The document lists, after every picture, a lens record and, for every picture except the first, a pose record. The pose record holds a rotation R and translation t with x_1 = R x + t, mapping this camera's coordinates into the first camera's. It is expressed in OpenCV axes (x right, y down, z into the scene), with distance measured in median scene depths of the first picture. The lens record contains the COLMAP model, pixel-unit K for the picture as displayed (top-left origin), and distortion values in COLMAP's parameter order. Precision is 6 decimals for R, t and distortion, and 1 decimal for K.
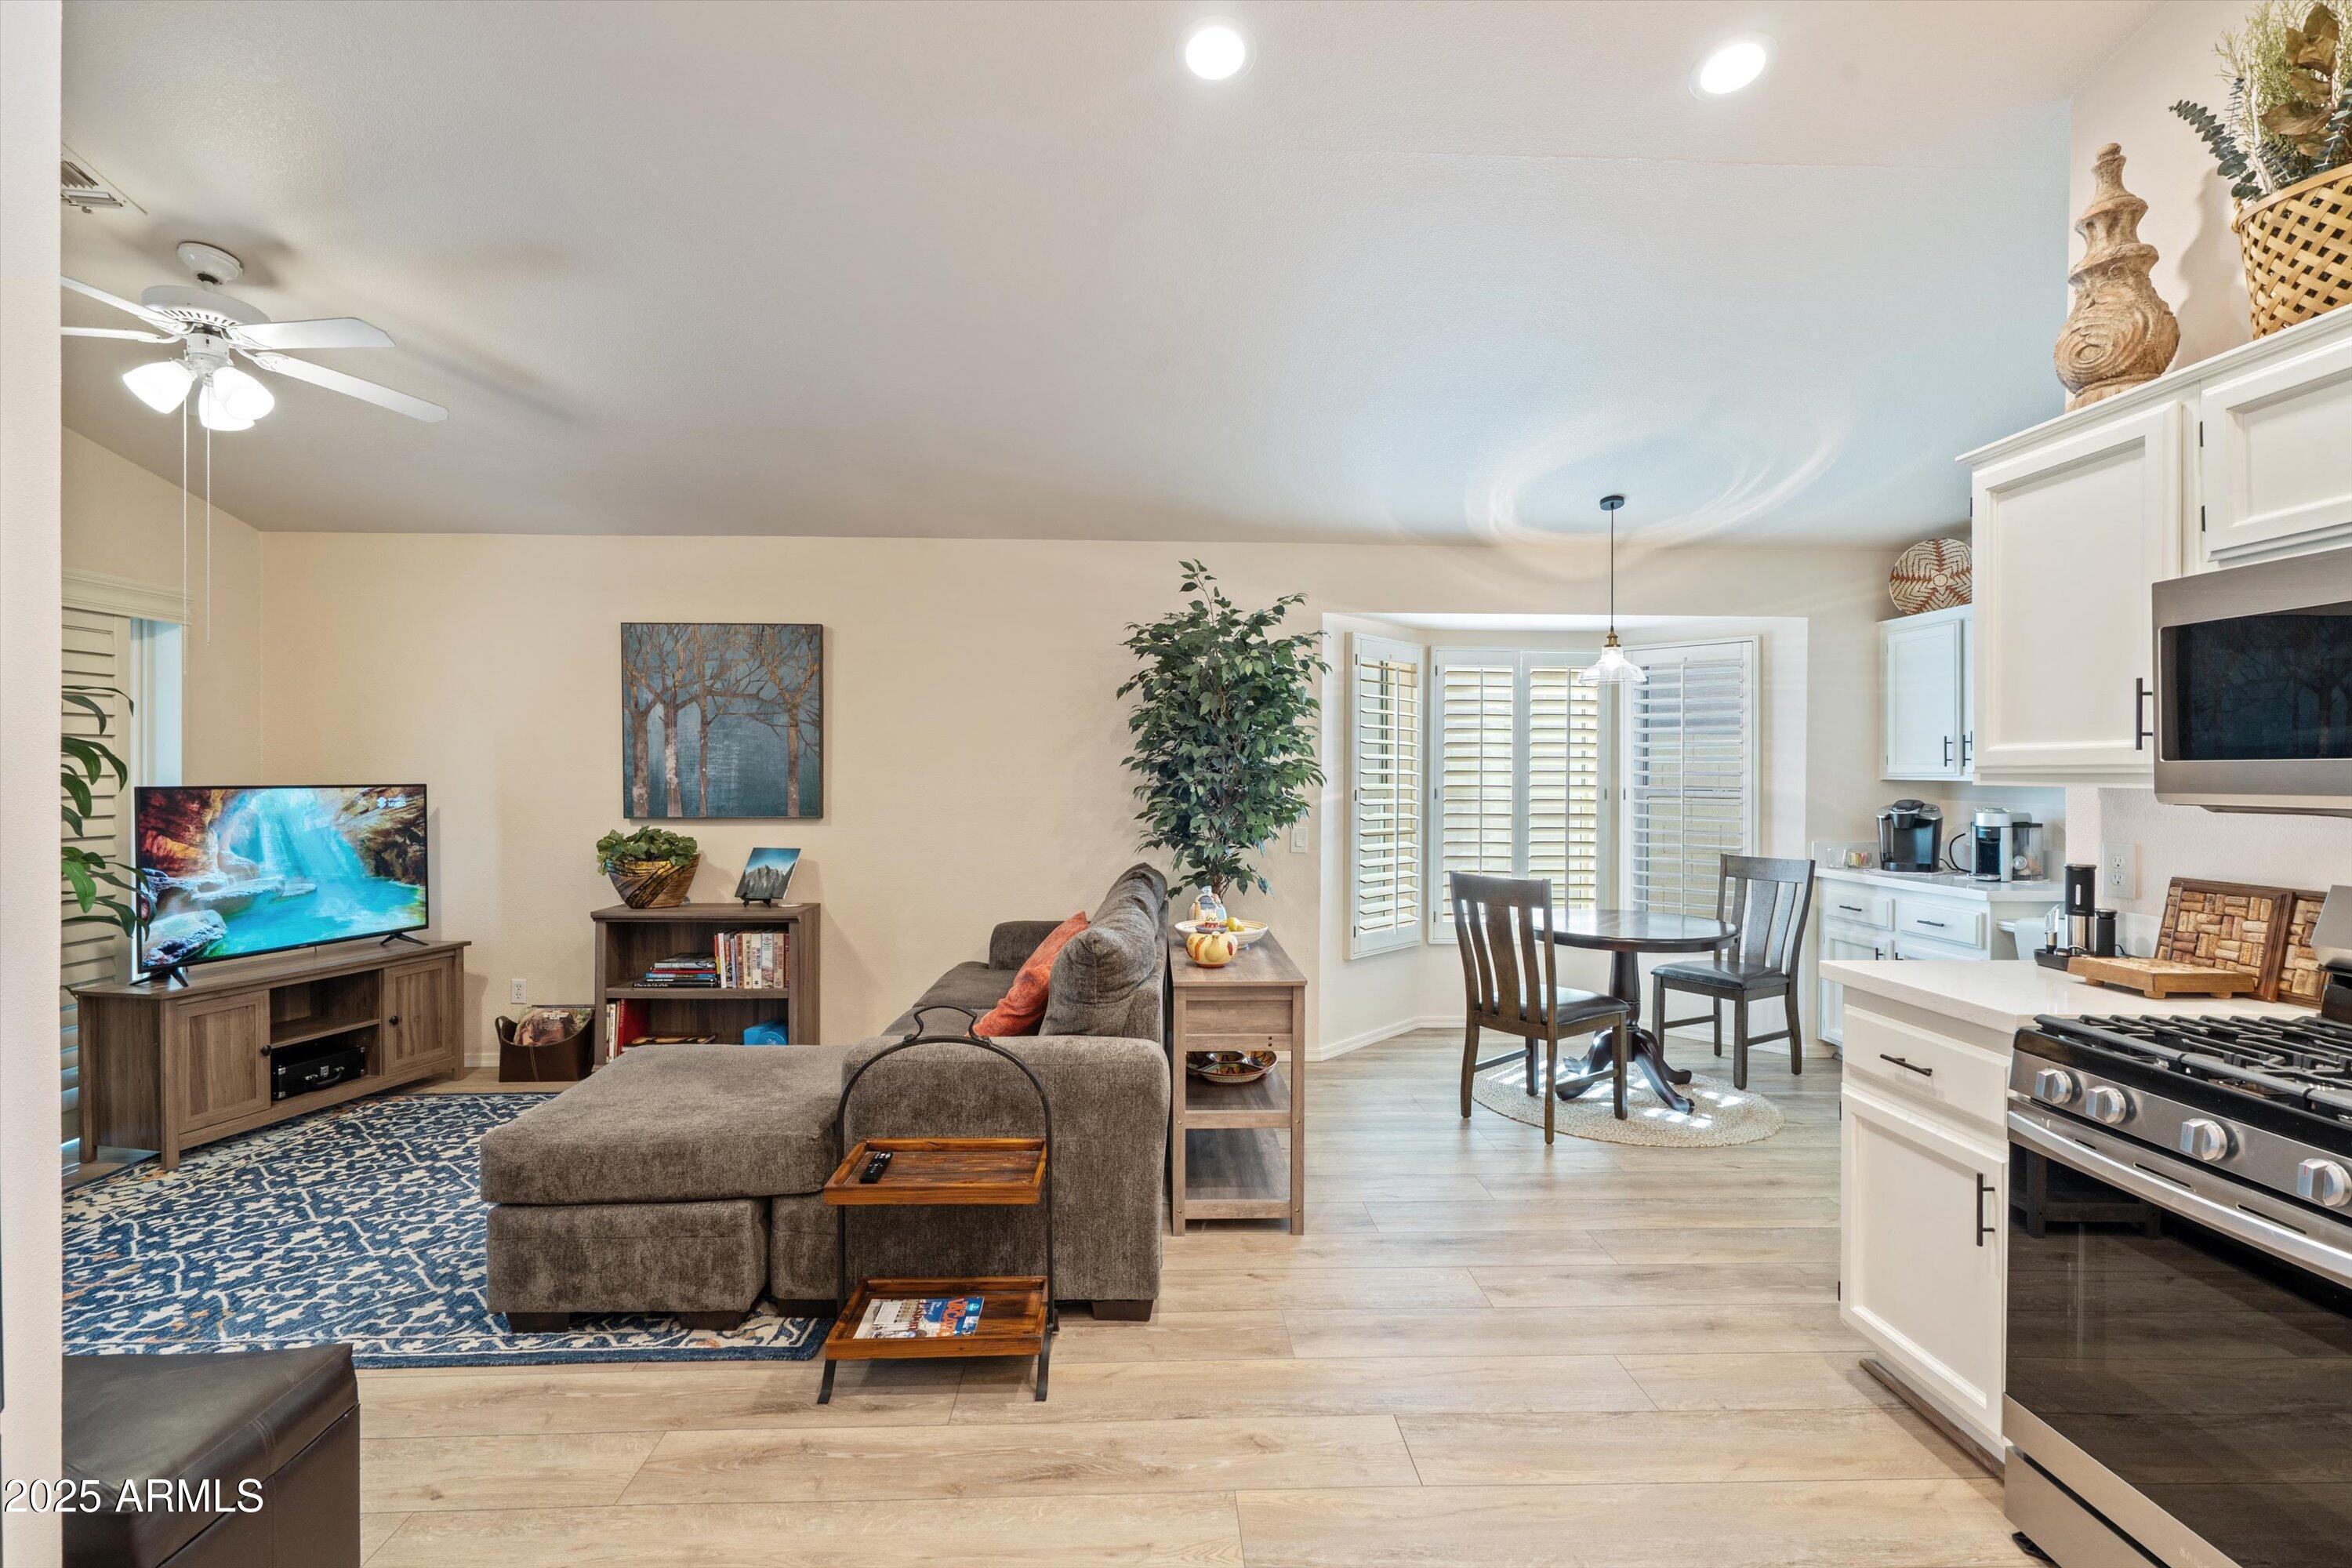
lens RADIAL K [[1060.9, 0, 1174.3], [0, 1060.9, 776.4], [0, 0, 1]] dist [-0.001836, 0.000523]
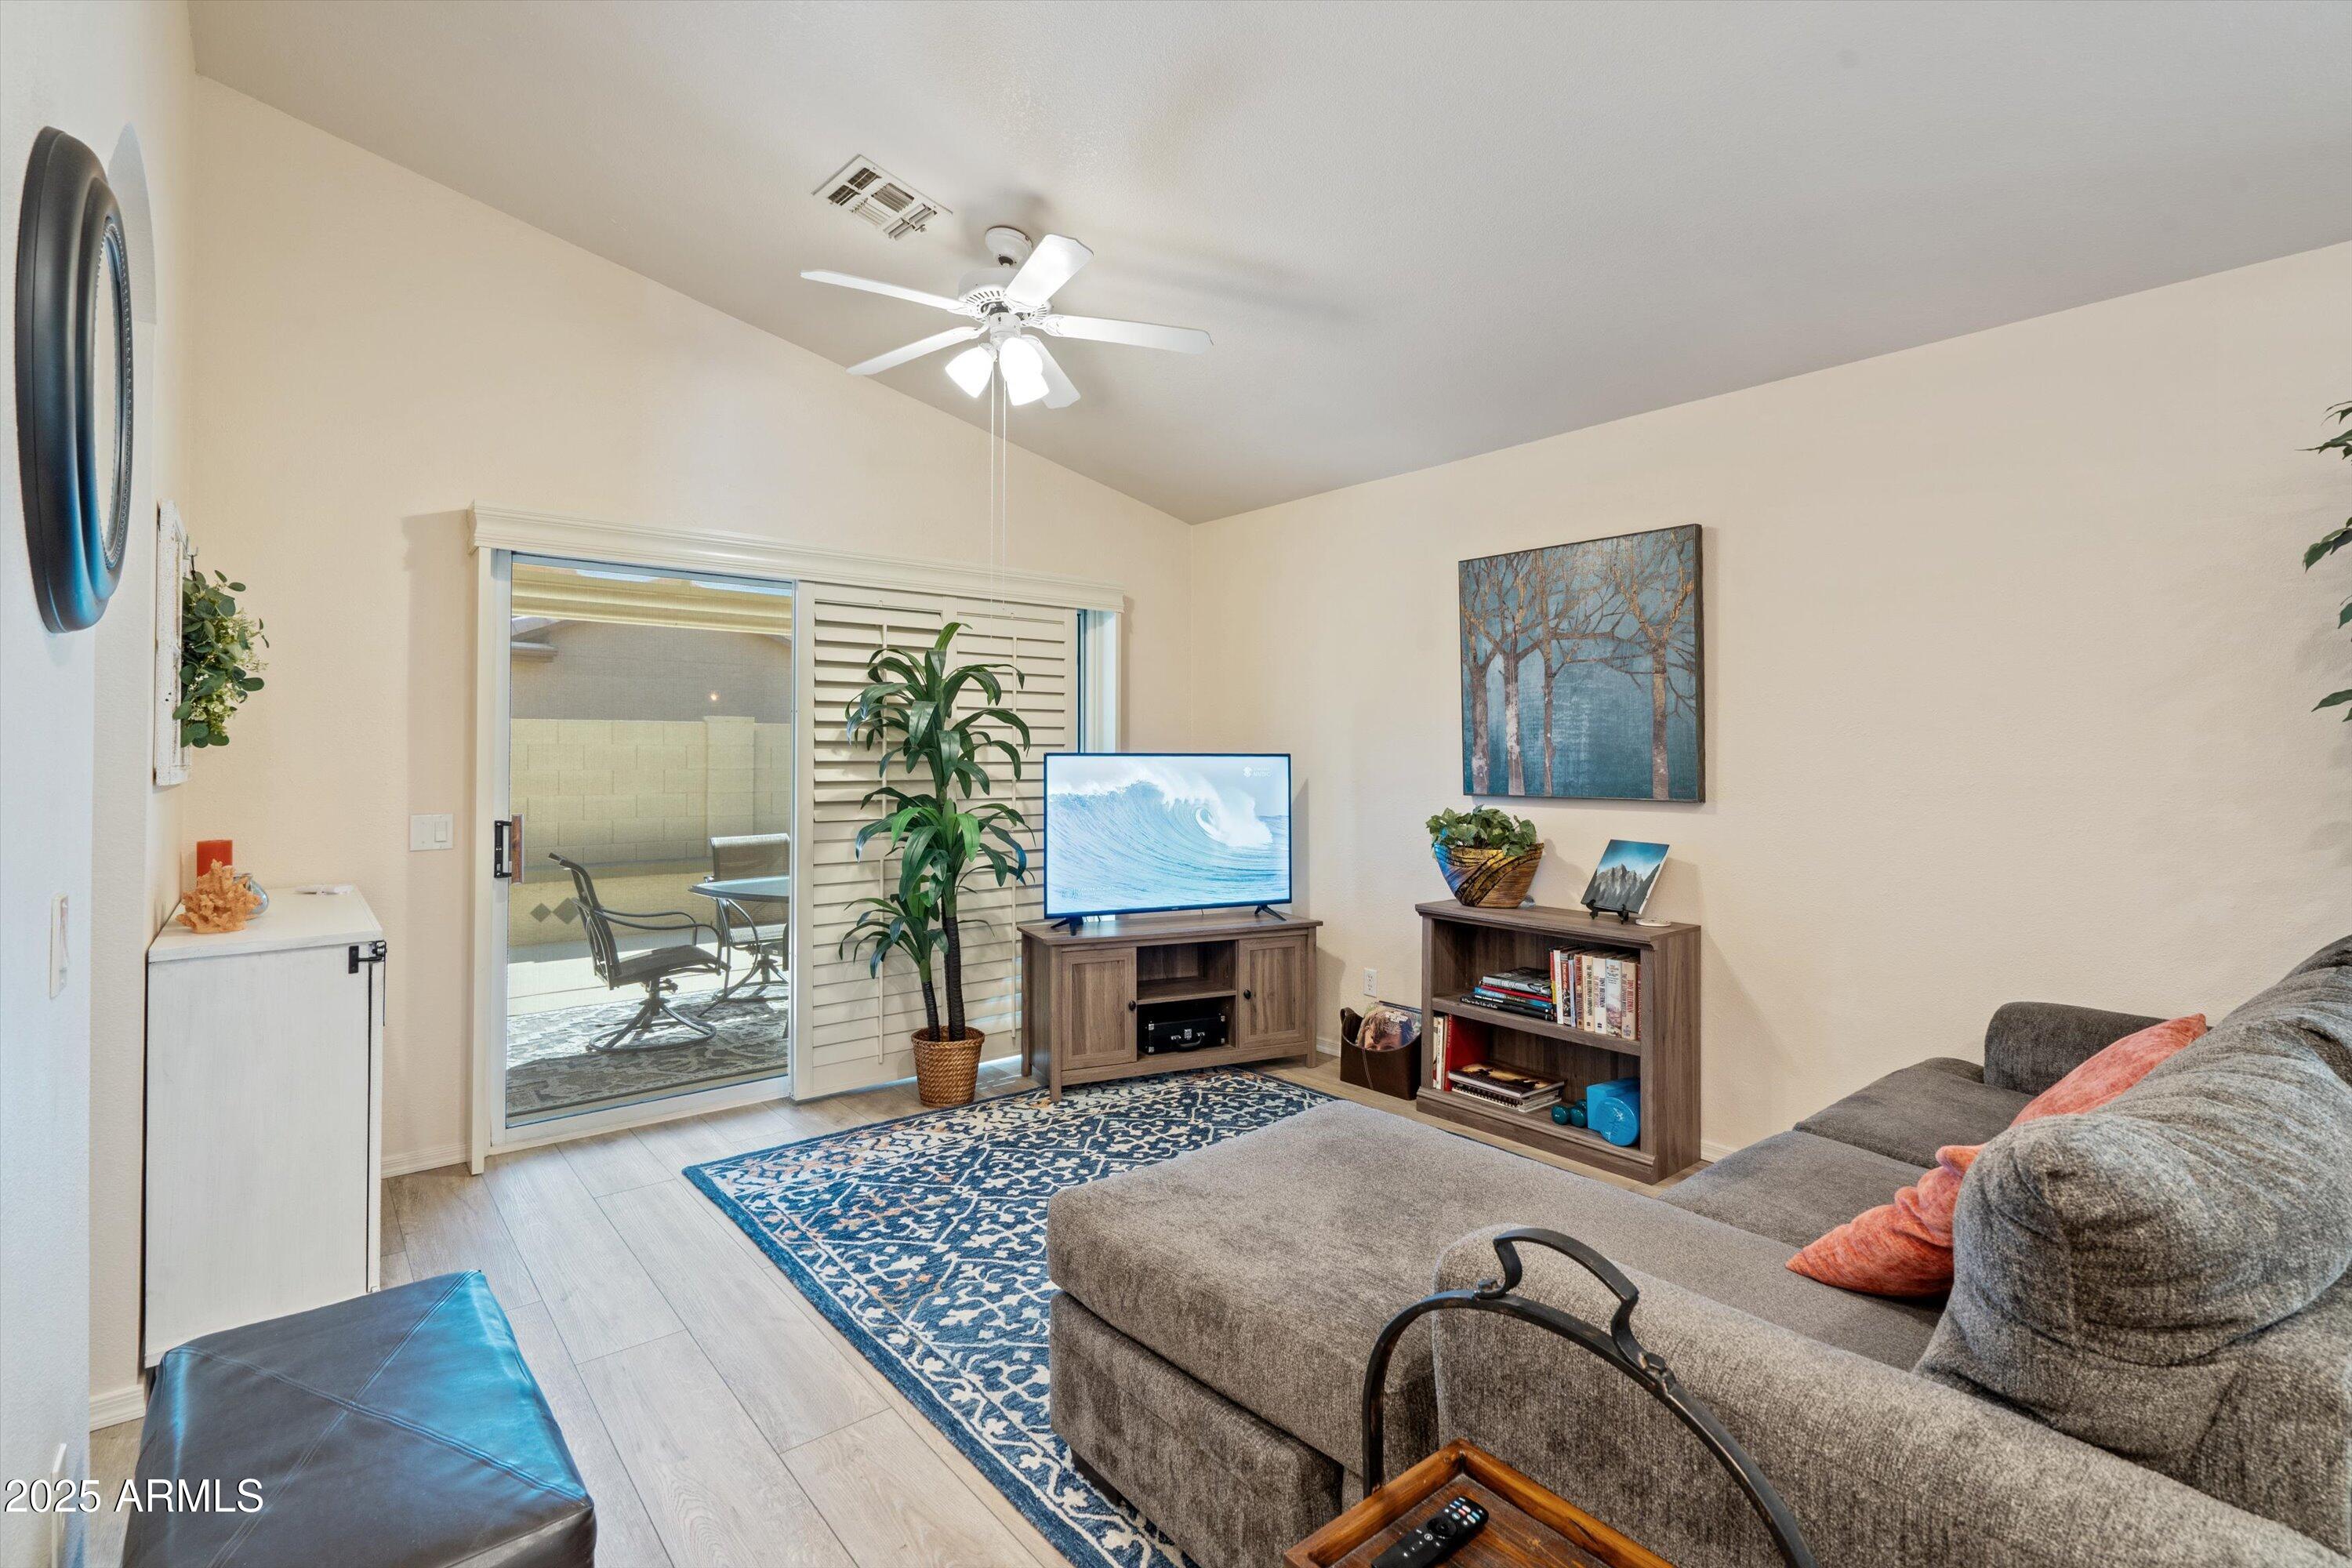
lens RADIAL K [[1082.8, 0, 1173.2], [0, 1082.8, 738.9], [0, 0, 1]] dist [-0.011493, 0.001009]
pose [[0.614795, -0.013858, -0.788565, 0.013553], [-0.002907, 0.999799, -0.019837, 0.014395], [0.788682, 0.014488, 0.614631, 0.330117]]
